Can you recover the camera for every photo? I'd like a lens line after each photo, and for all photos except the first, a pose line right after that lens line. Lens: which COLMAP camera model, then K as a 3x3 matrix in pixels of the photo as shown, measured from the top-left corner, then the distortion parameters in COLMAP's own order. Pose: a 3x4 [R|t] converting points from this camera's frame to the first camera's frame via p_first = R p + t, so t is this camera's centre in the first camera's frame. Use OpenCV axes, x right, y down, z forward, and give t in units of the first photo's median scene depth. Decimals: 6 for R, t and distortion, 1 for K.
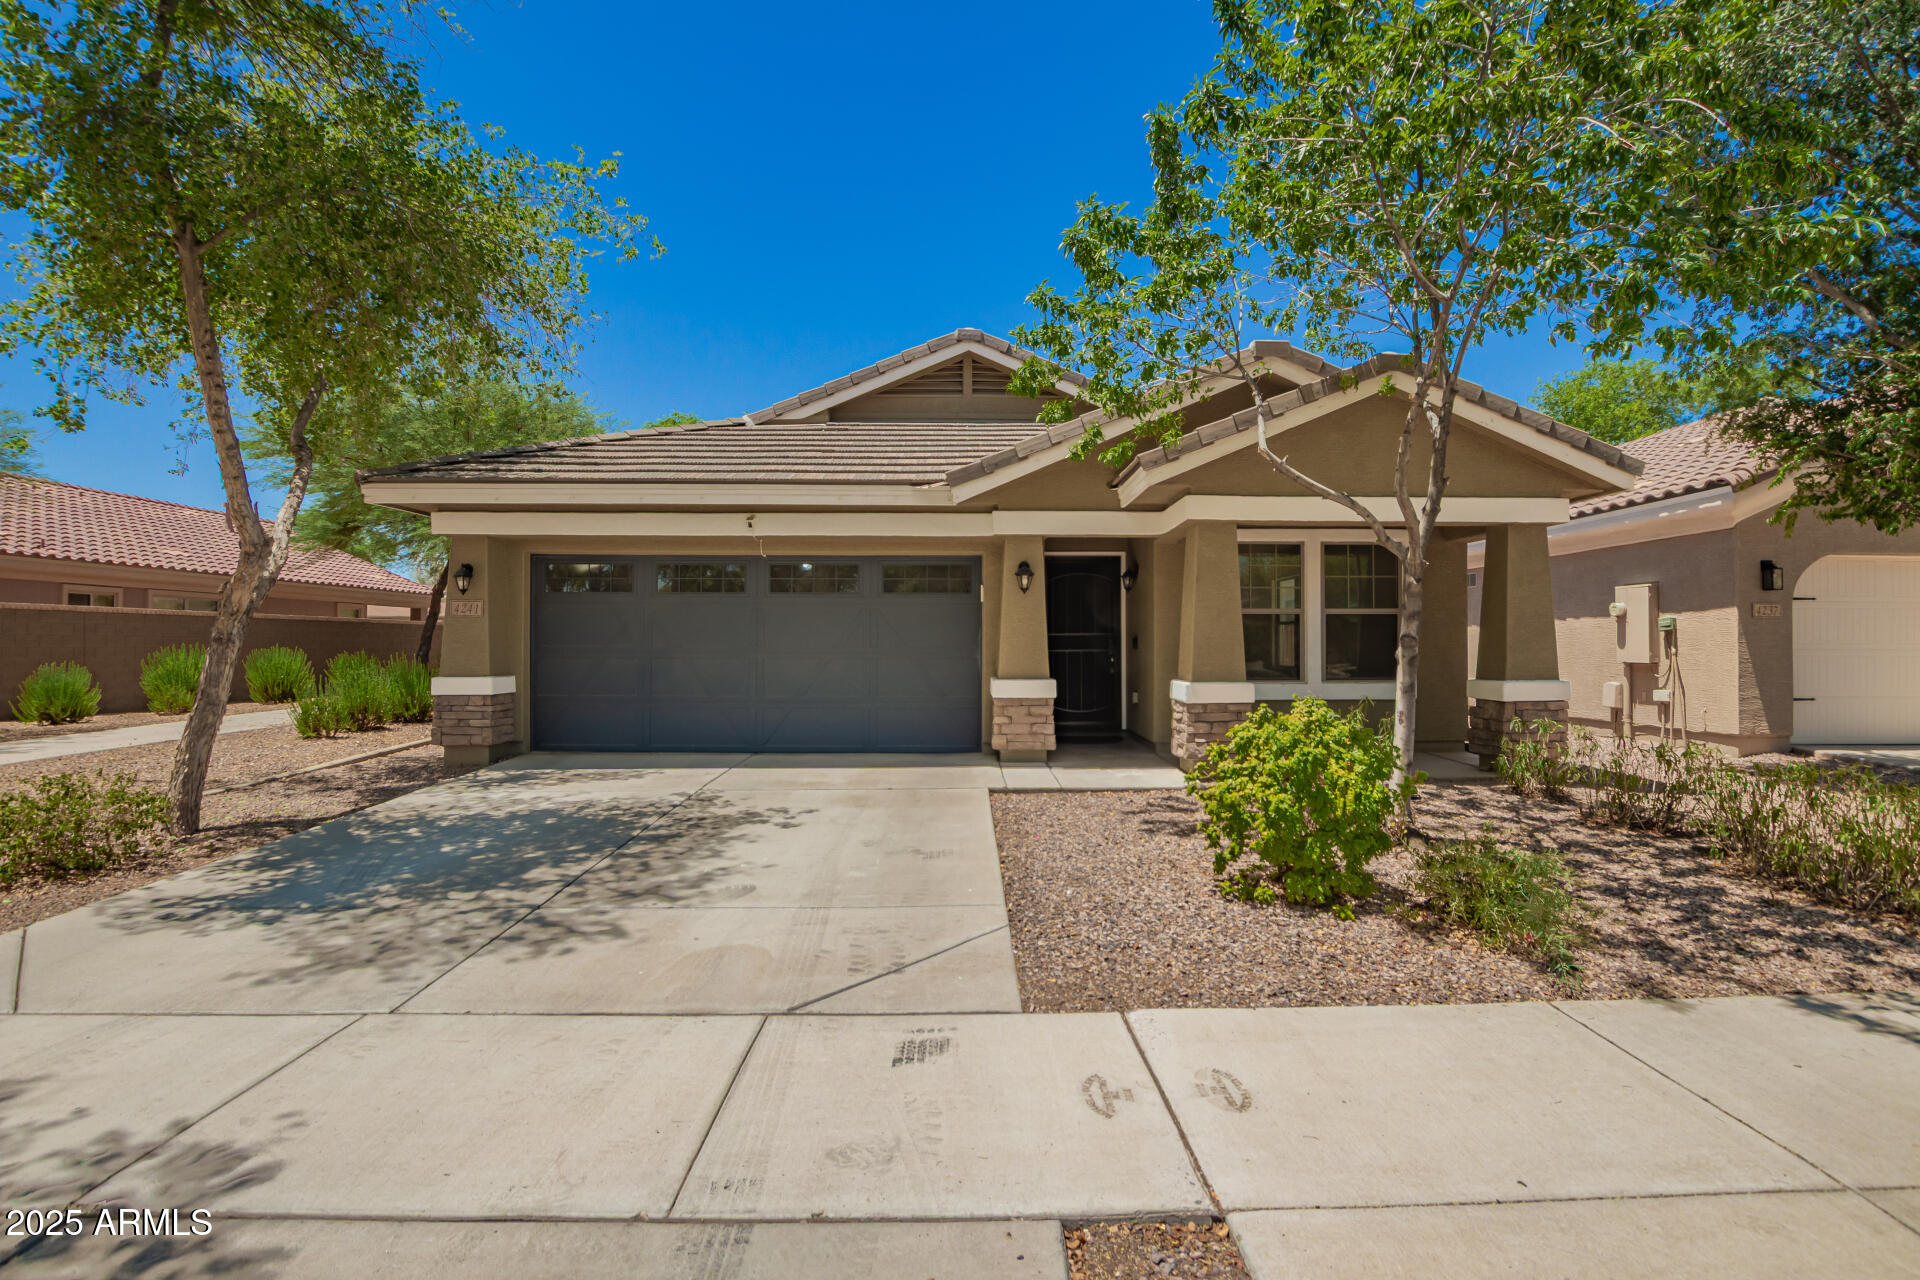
lens RADIAL K [[829.6, 0, 953.2], [0, 829.6, 641.0], [0, 0, 1]] dist [-0.021056, 0.000916]
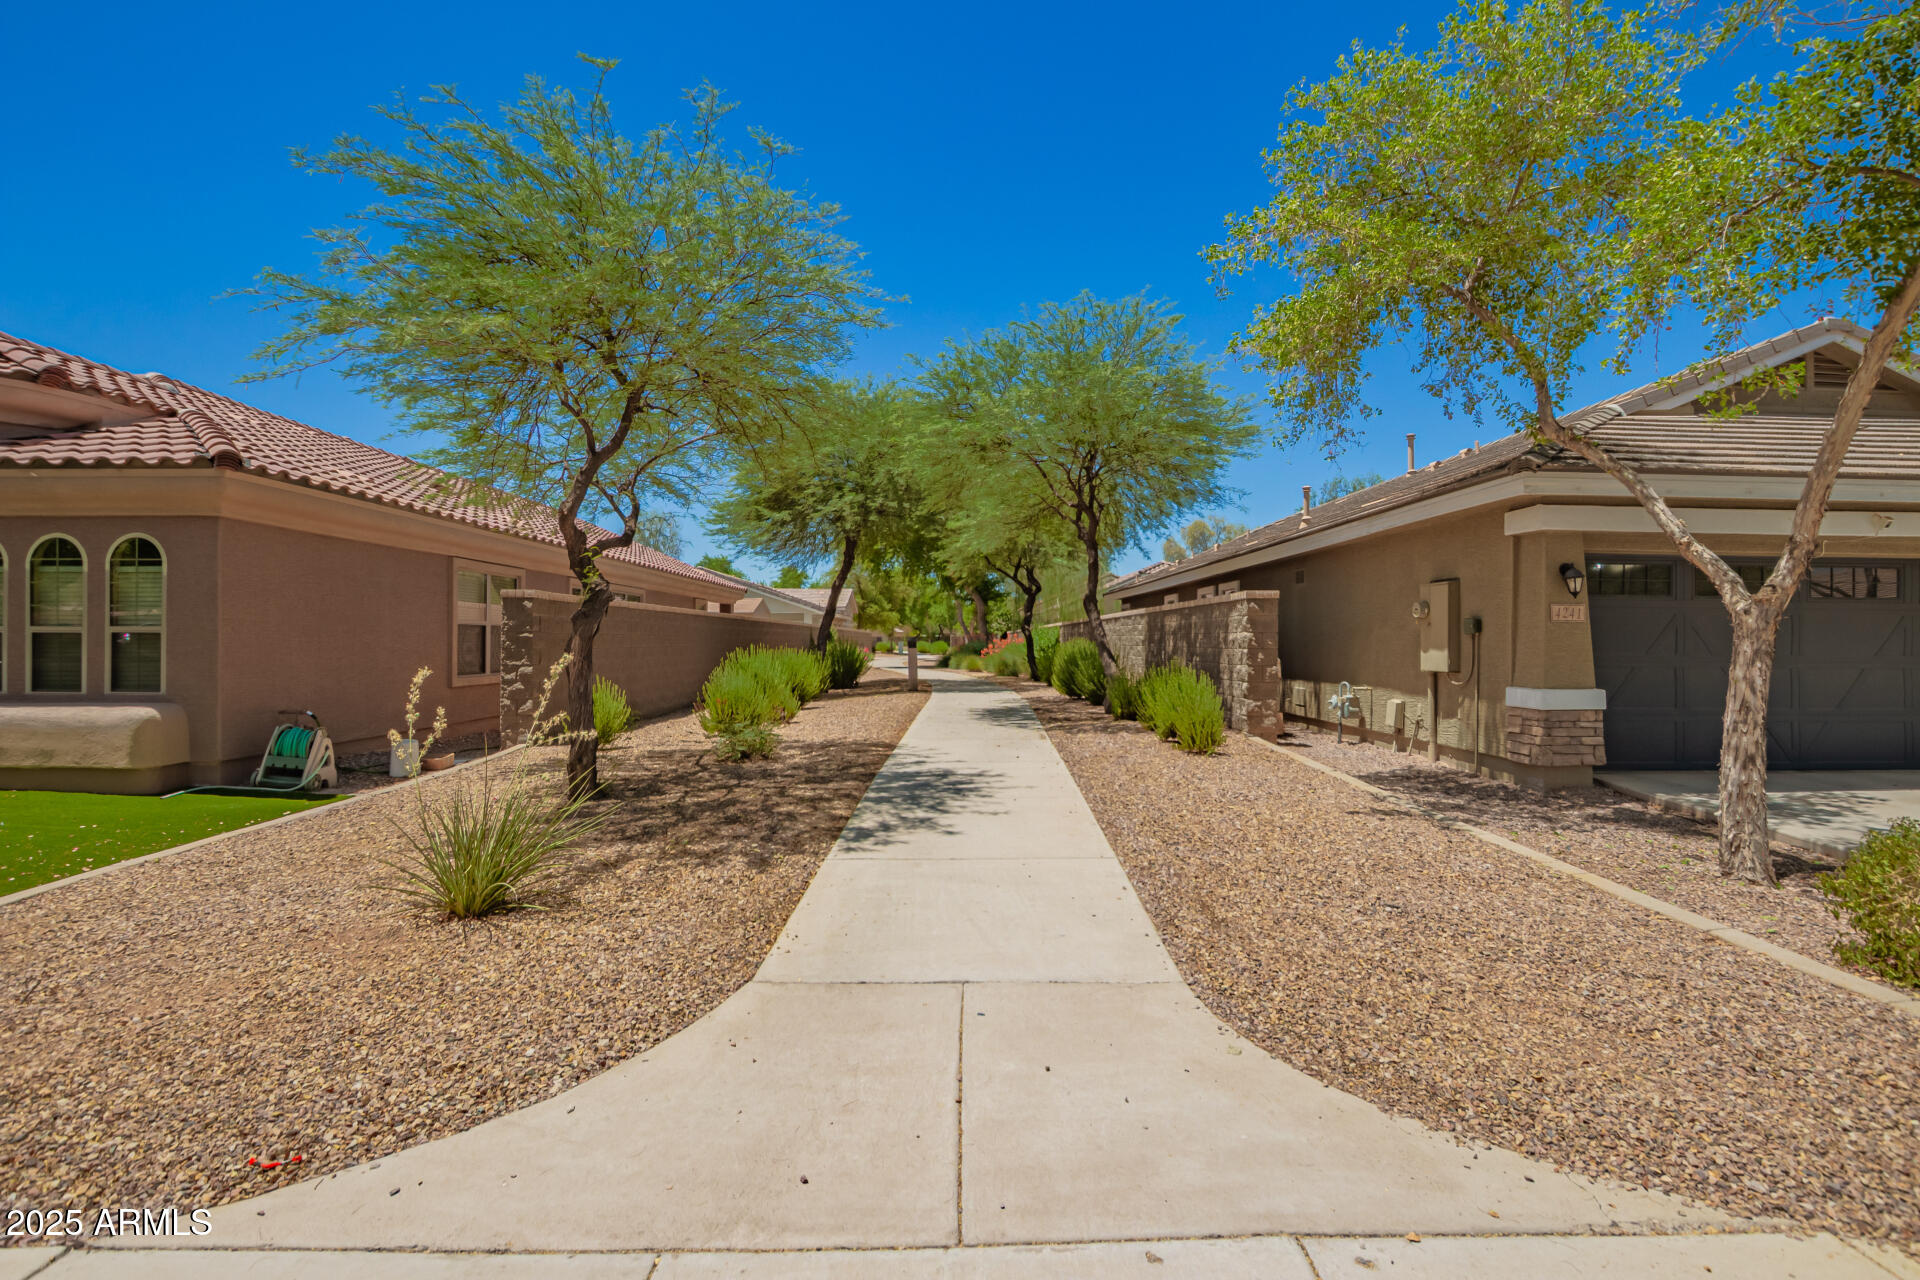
lens RADIAL K [[829.6, 0, 961.3], [0, 829.6, 650.6], [0, 0, 1]] dist [-0.021056, 0.000916]
pose [[0.999673, 0.004595, 0.025137, -1.309091], [-0.004990, 0.999865, 0.015660, -0.009683], [-0.025062, -0.015780, 0.999561, 0.127391]]
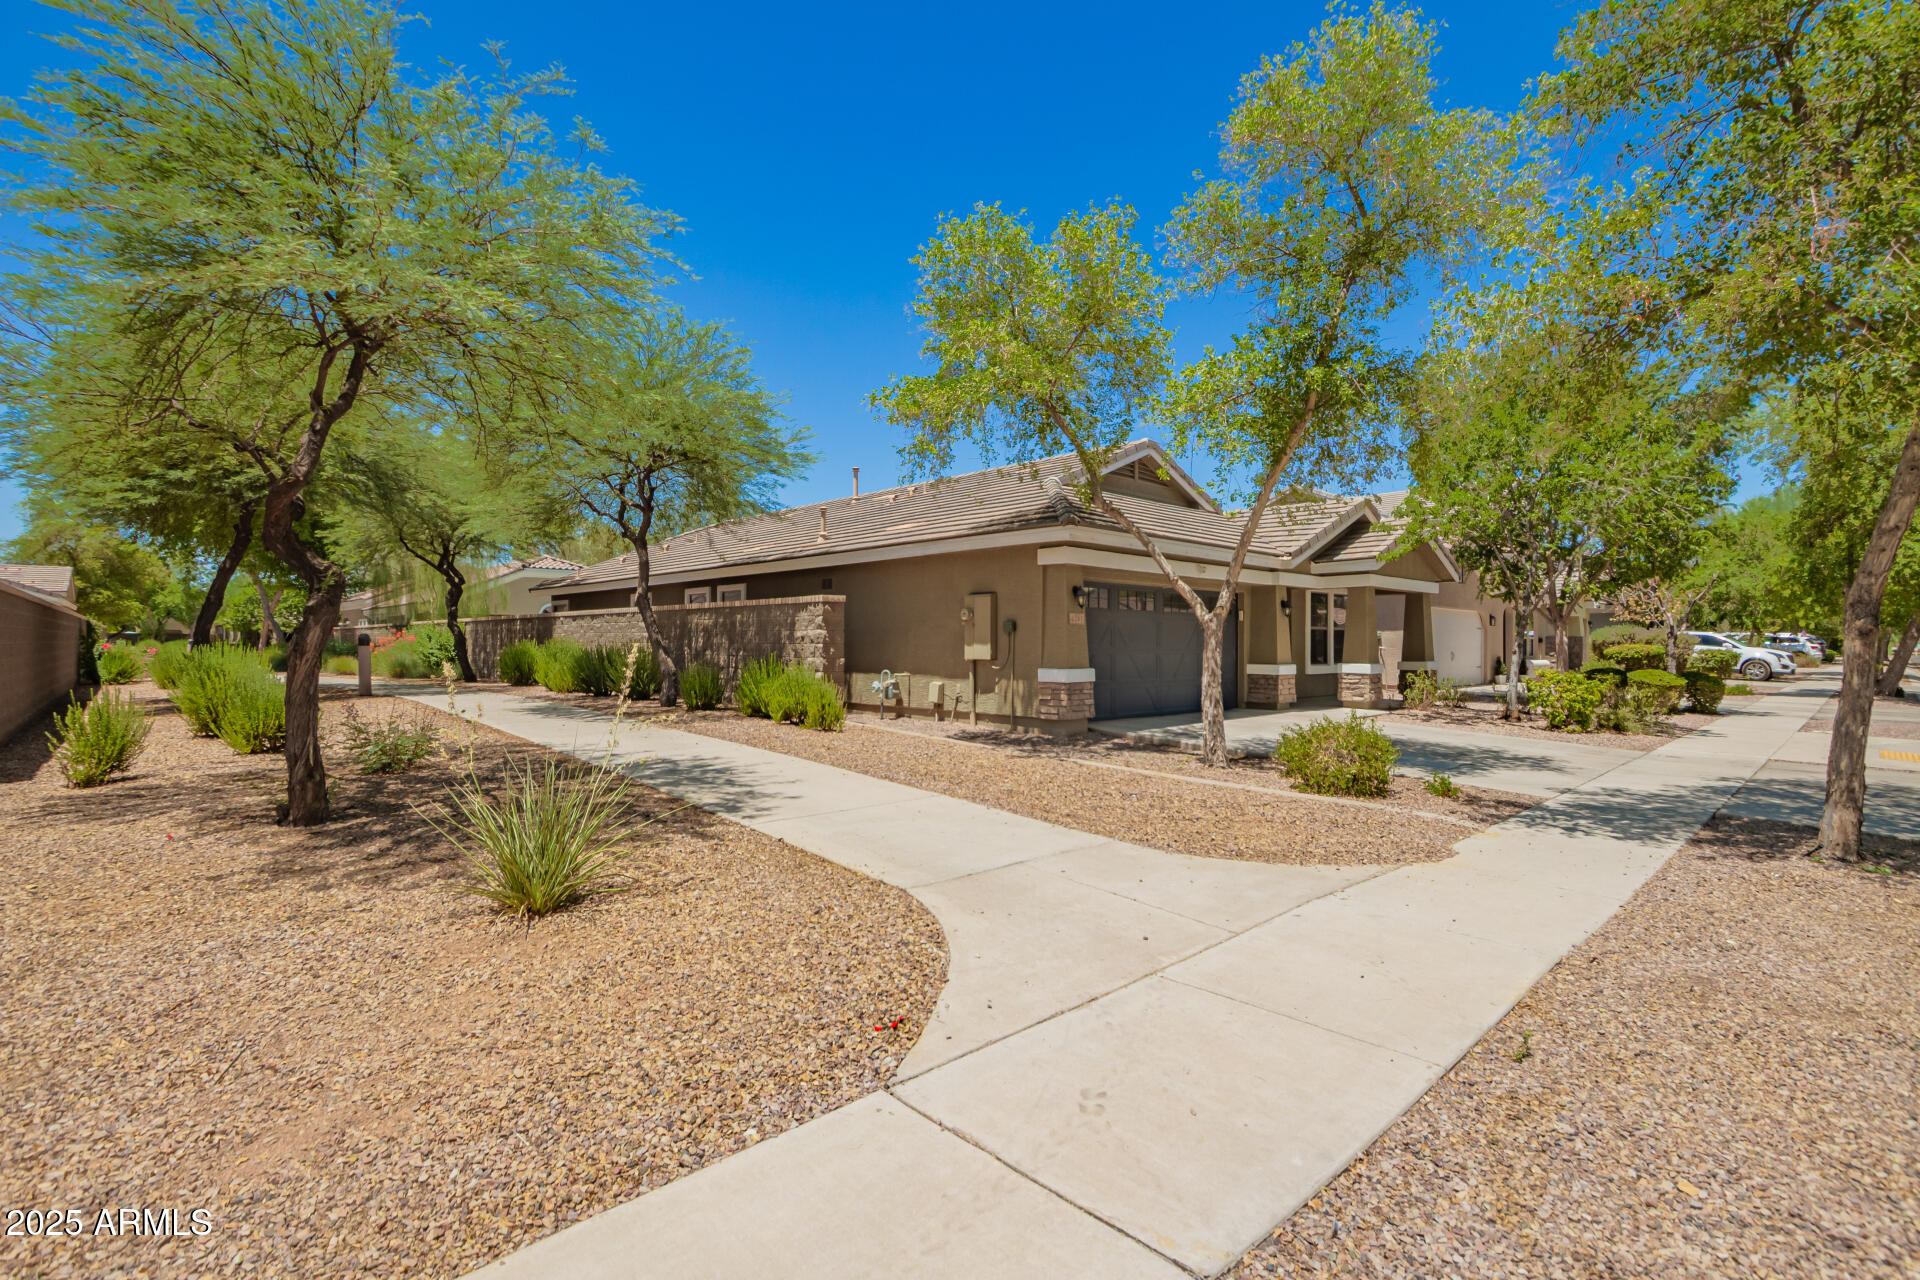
lens RADIAL K [[829.6, 0, 924.8], [0, 829.6, 644.1], [0, 0, 1]] dist [-0.021056, 0.000916]
pose [[0.766417, 0.001345, 0.642342, -1.691828], [-0.007393, 0.999950, 0.006726, -0.005708], [-0.642300, -0.009904, 0.766389, 0.114303]]
